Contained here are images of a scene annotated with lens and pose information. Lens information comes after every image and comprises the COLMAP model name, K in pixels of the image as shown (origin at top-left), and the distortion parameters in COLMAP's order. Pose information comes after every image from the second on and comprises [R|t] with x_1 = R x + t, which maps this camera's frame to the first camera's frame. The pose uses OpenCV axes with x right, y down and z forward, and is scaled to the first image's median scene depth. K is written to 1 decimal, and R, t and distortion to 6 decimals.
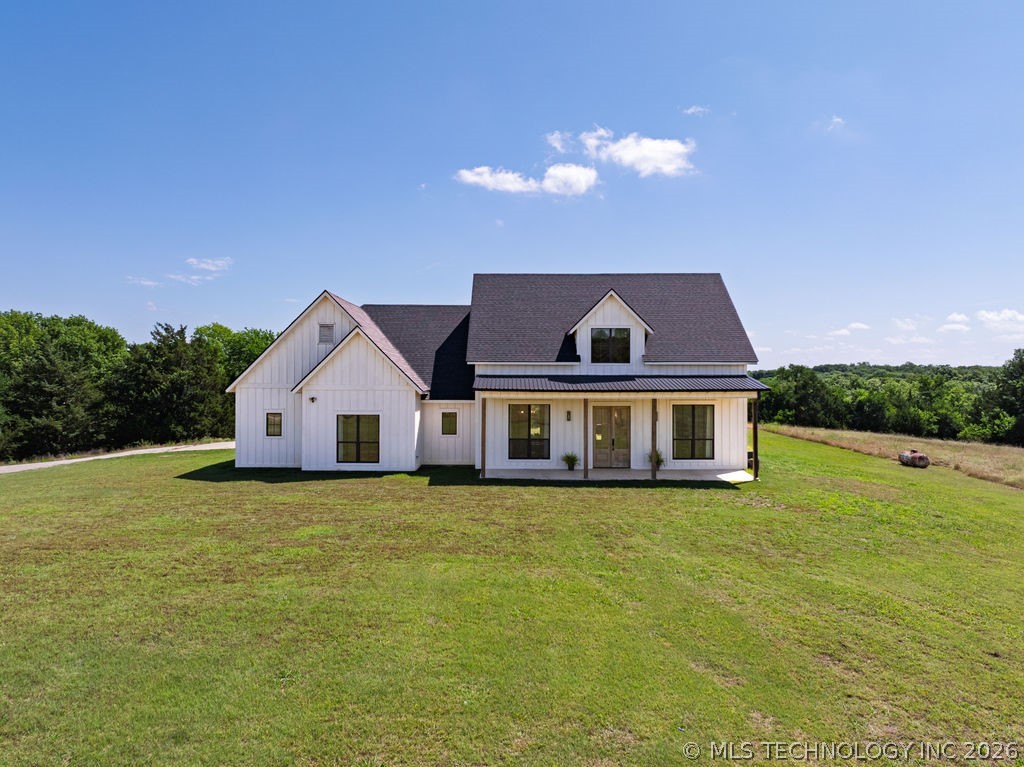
lens RADIAL K [[715.2, 0, 507.8], [0, 715.2, 387.5], [0, 0, 1]] dist [-0.024795, -0.004125]
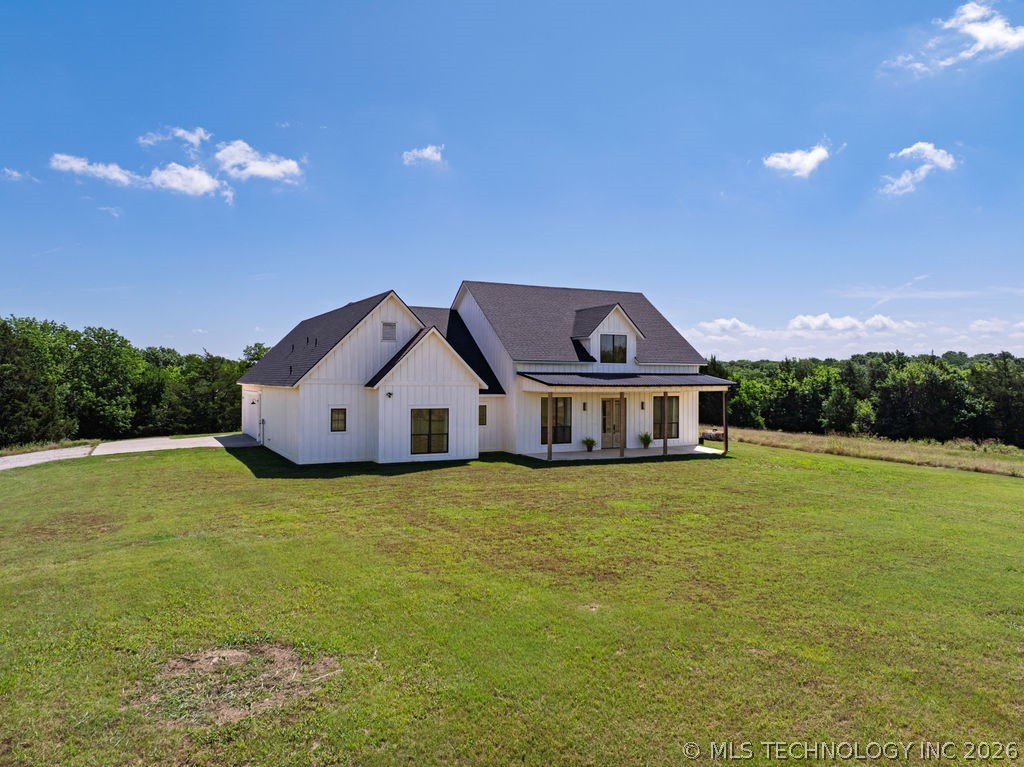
lens RADIAL K [[715.2, 0, 515.3], [0, 715.2, 382.2], [0, 0, 1]] dist [-0.024795, -0.004125]
pose [[0.879867, -0.000294, 0.475220, -0.594086], [-0.000959, 0.999997, 0.002394, -0.004262], [-0.475219, -0.002562, 0.879864, -0.006969]]
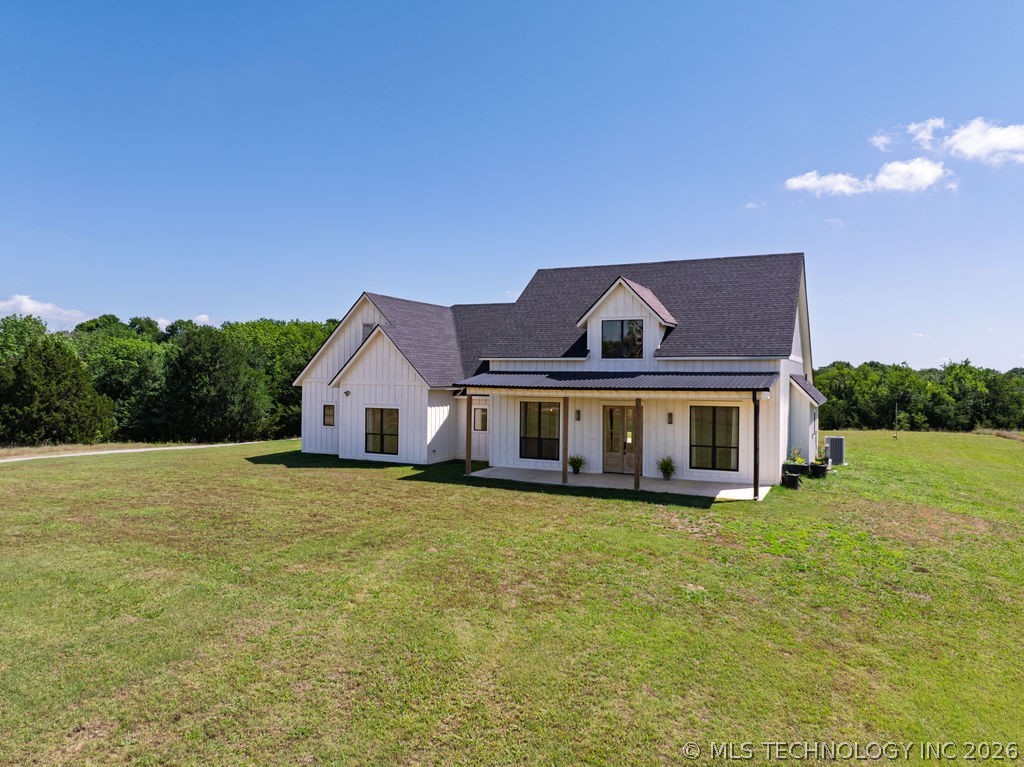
lens RADIAL K [[715.2, 0, 510.5], [0, 715.2, 357.0], [0, 0, 1]] dist [-0.024795, -0.004125]
pose [[0.909064, -0.004743, -0.416630, 0.395682], [-0.011766, 0.999244, -0.037049, -0.000766], [0.416491, 0.038582, 0.908321, 0.111324]]
